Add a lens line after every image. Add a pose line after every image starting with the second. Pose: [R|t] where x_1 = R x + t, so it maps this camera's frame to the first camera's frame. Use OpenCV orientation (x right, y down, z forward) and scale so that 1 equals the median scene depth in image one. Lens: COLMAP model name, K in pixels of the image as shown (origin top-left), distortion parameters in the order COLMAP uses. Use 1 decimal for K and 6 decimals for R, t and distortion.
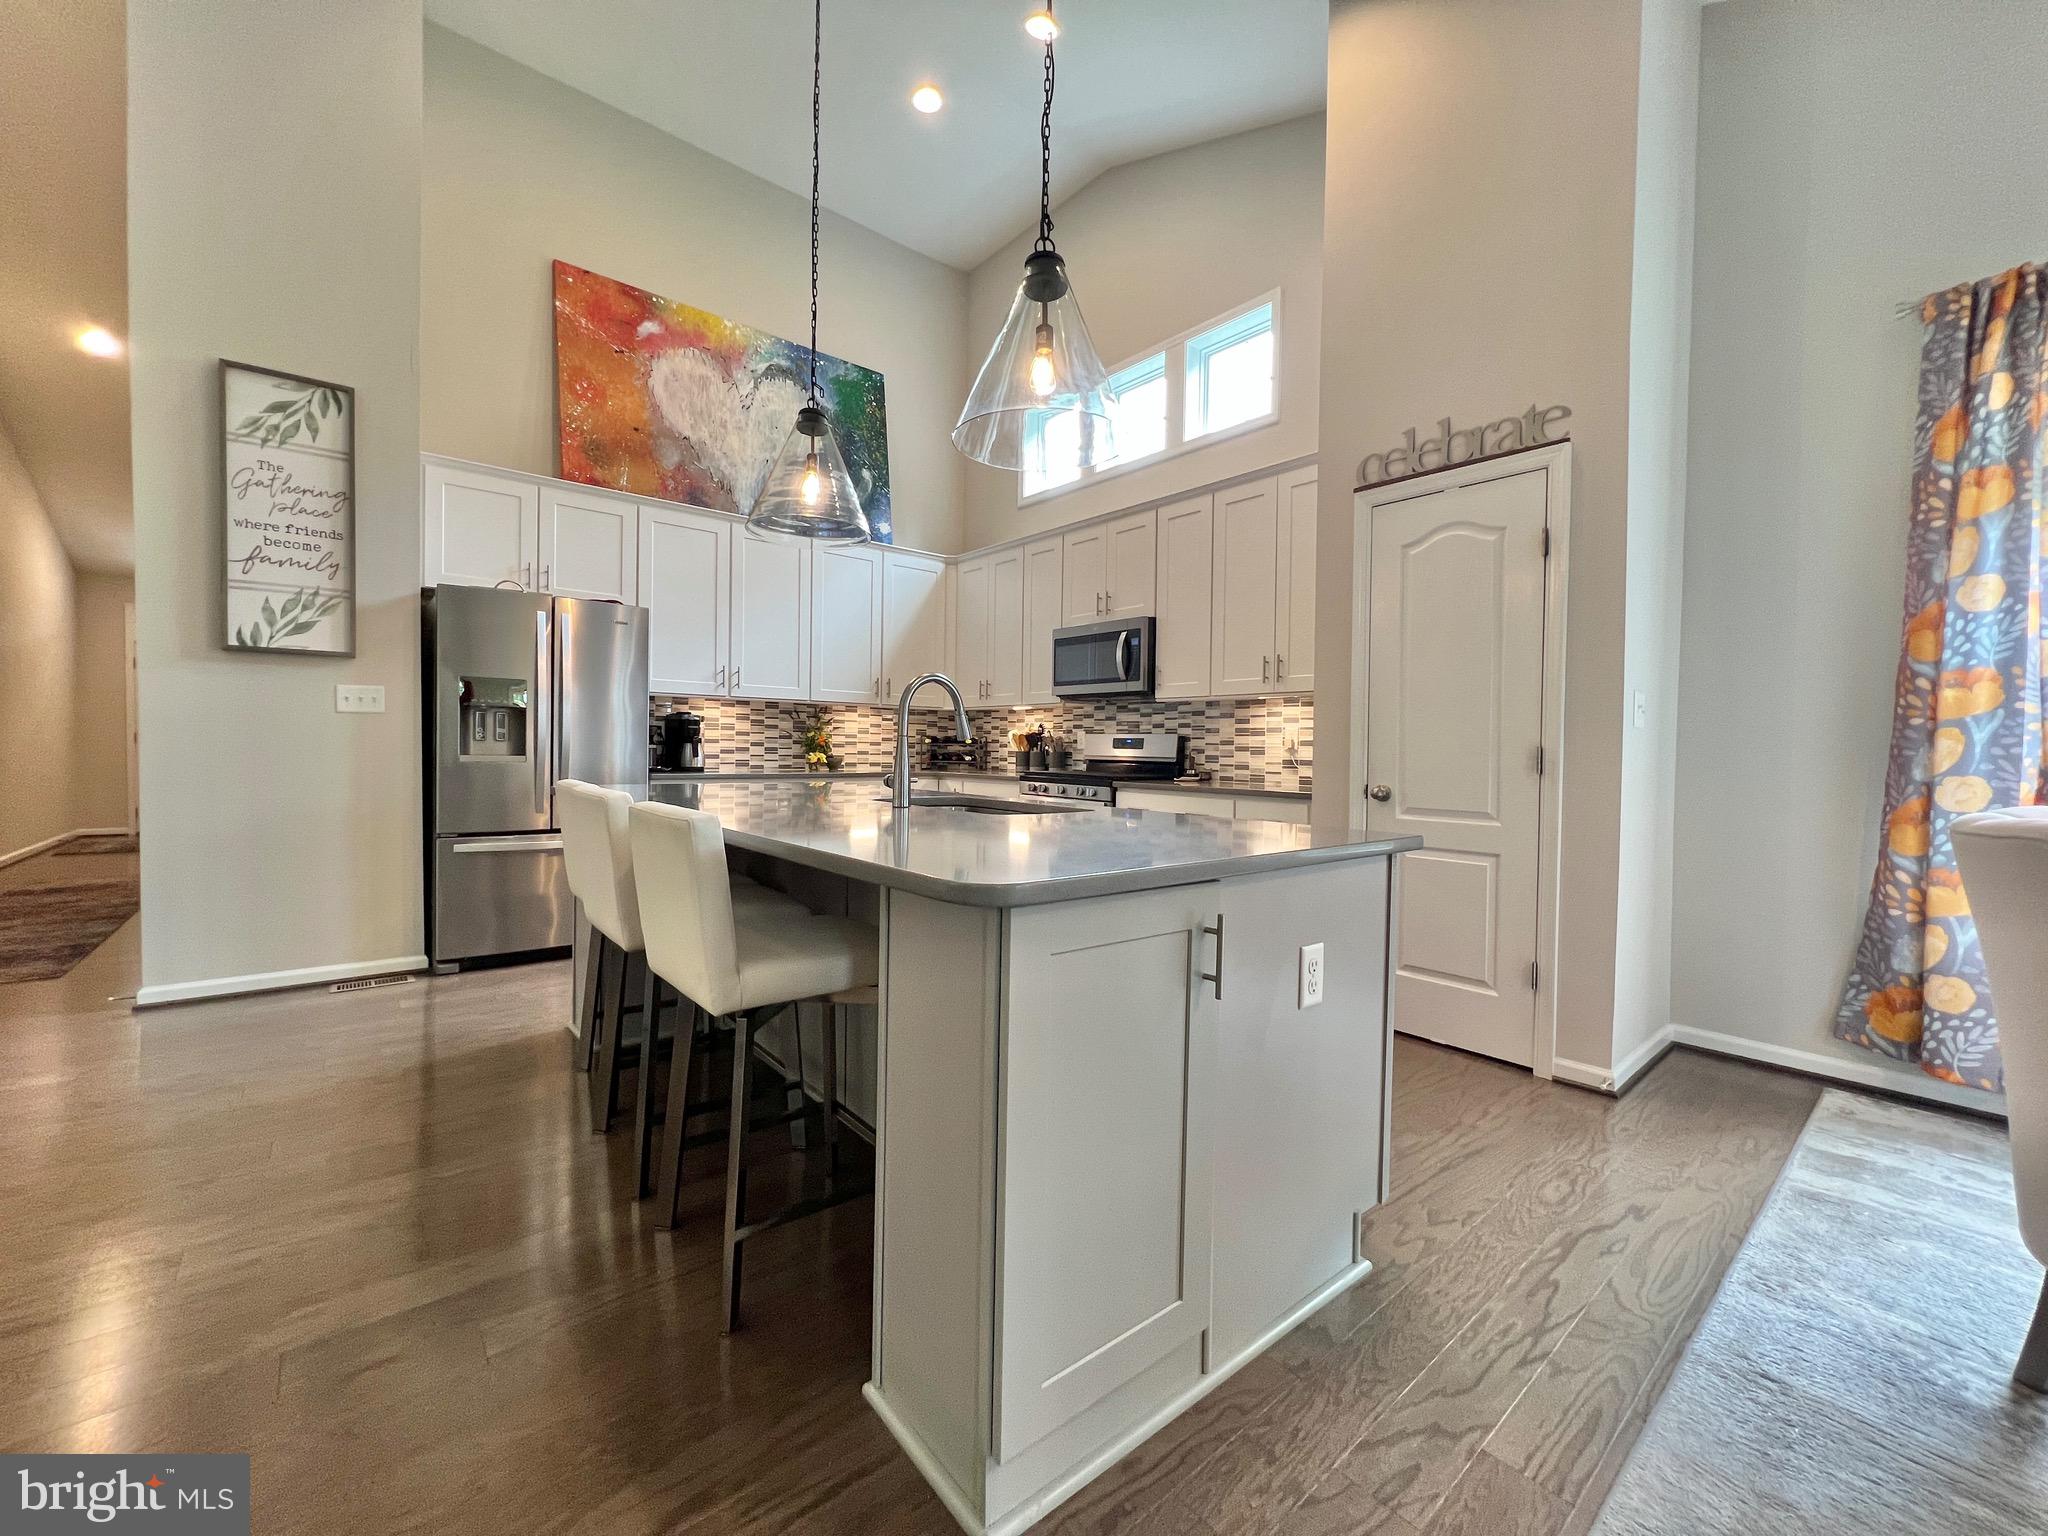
lens RADIAL K [[823.8, 0, 1026.0], [0, 823.8, 765.5], [0, 0, 1]] dist [-0.001983, 0.000832]
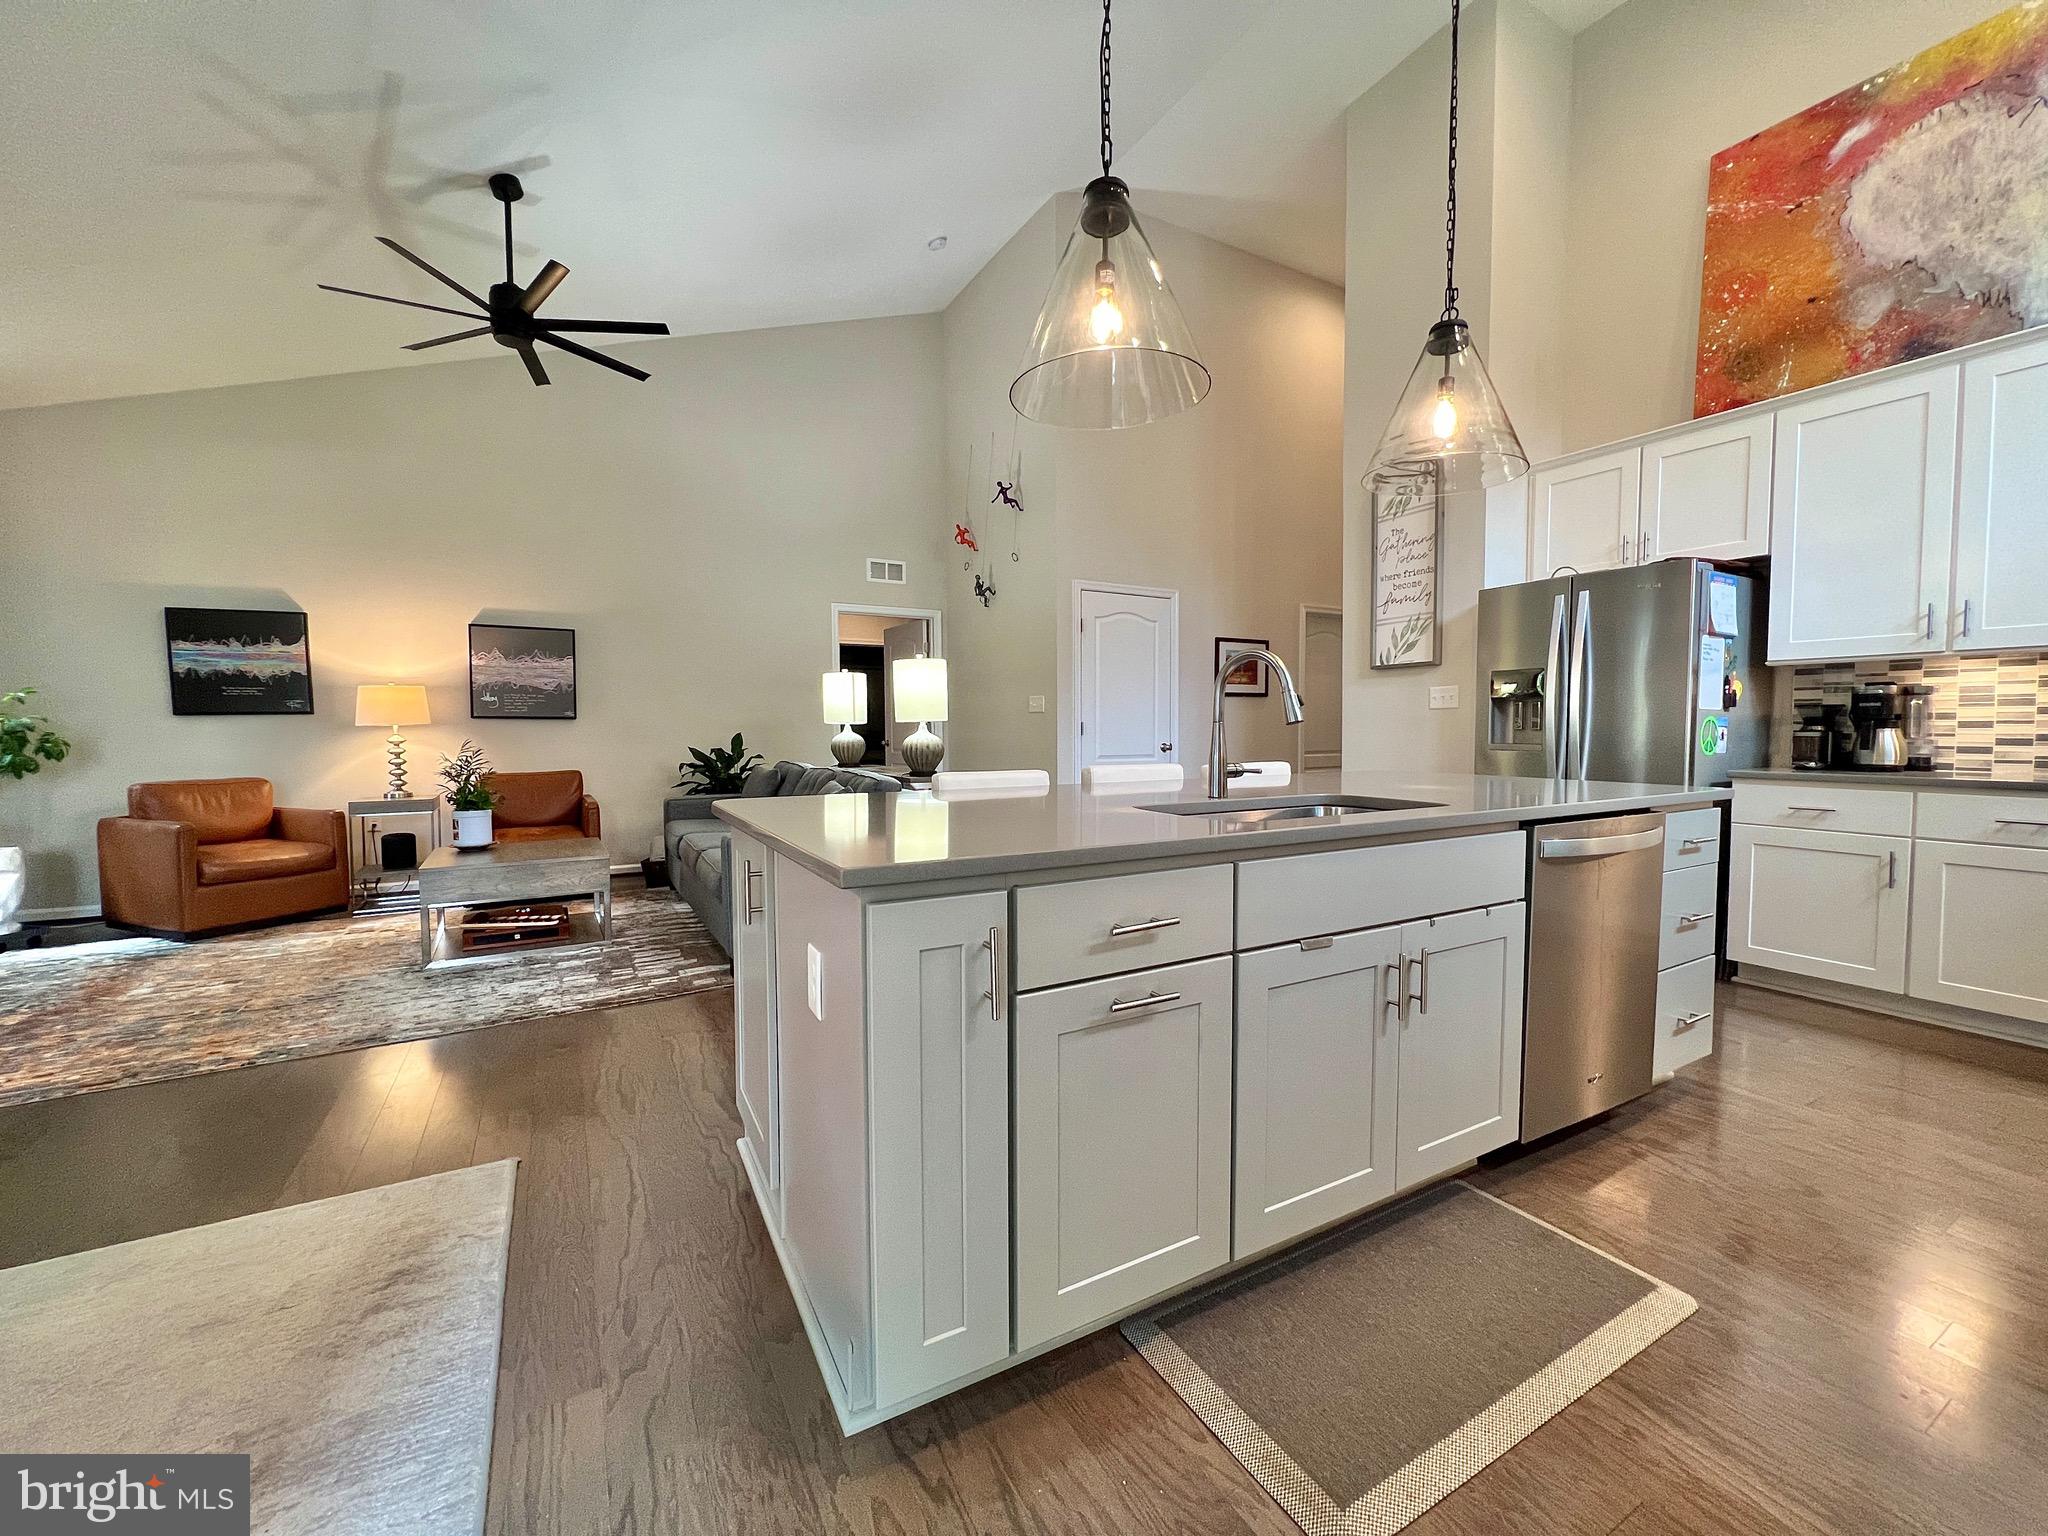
lens RADIAL K [[823.8, 0, 1017.2], [0, 823.8, 767.0], [0, 0, 1]] dist [-0.001983, 0.000832]
pose [[-0.195696, 0.033268, -0.980100, 0.410295], [-0.019384, 0.999098, 0.037783, -0.008489], [0.980473, 0.026392, -0.194875, 0.479185]]
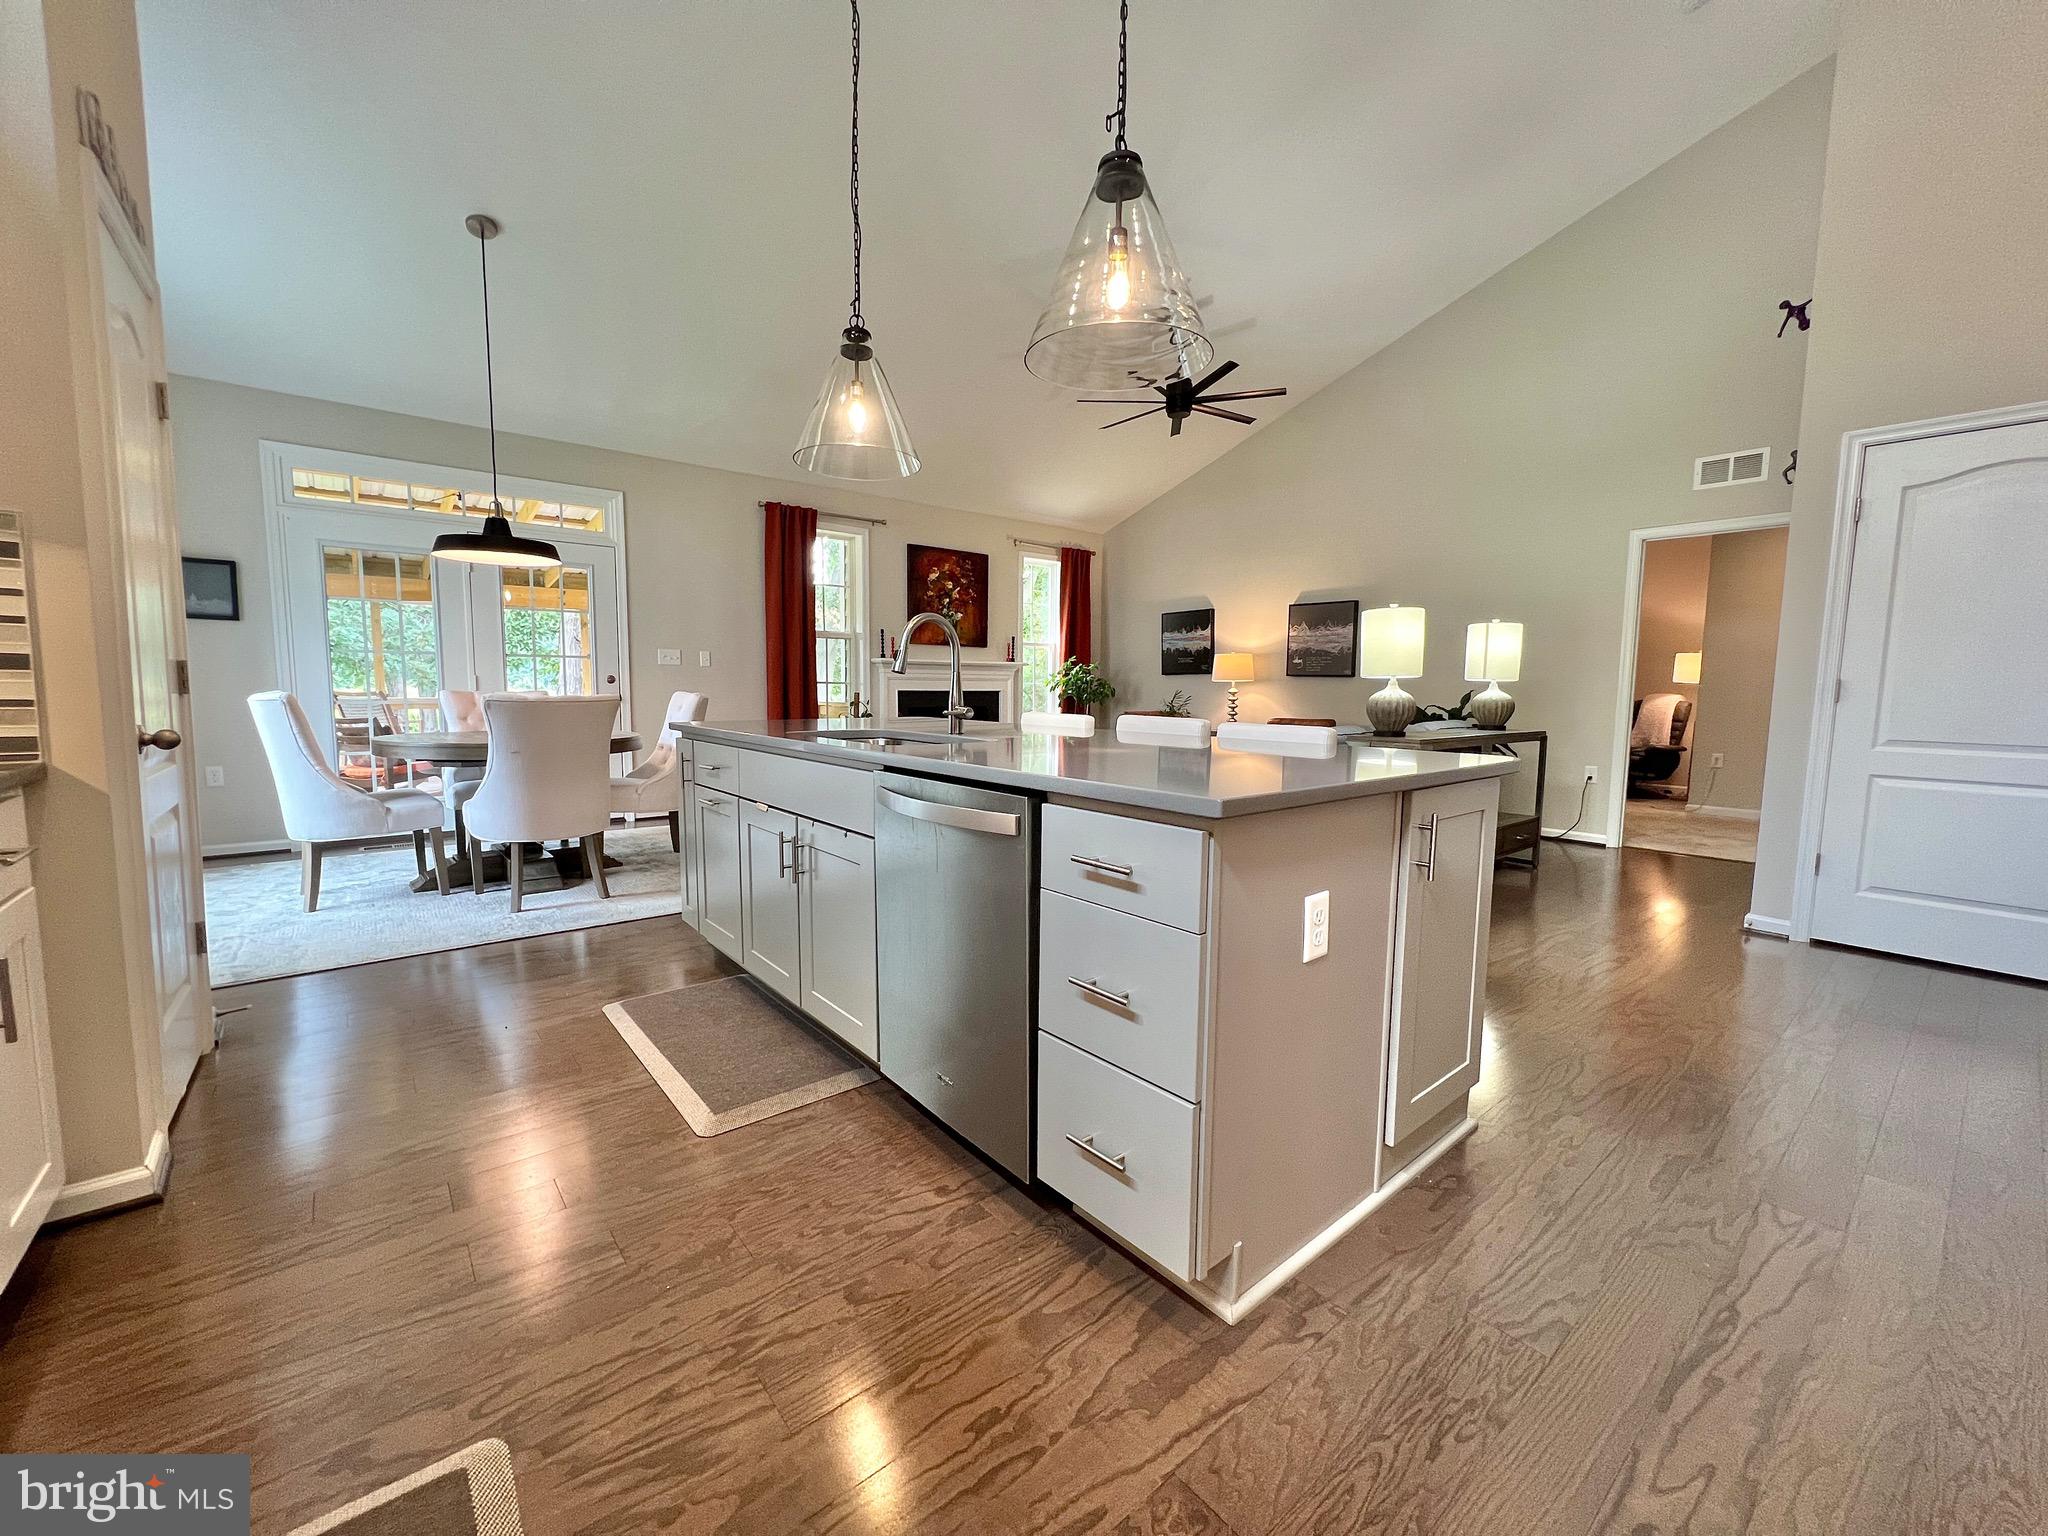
lens RADIAL K [[823.8, 0, 1024.4], [0, 823.8, 764.0], [0, 0, 1]] dist [-0.001983, 0.000832]
pose [[-0.999601, -0.027524, 0.006290, -0.124433], [-0.026603, 0.992812, 0.116691, -0.022789], [-0.009457, 0.116477, -0.993148, 1.078845]]
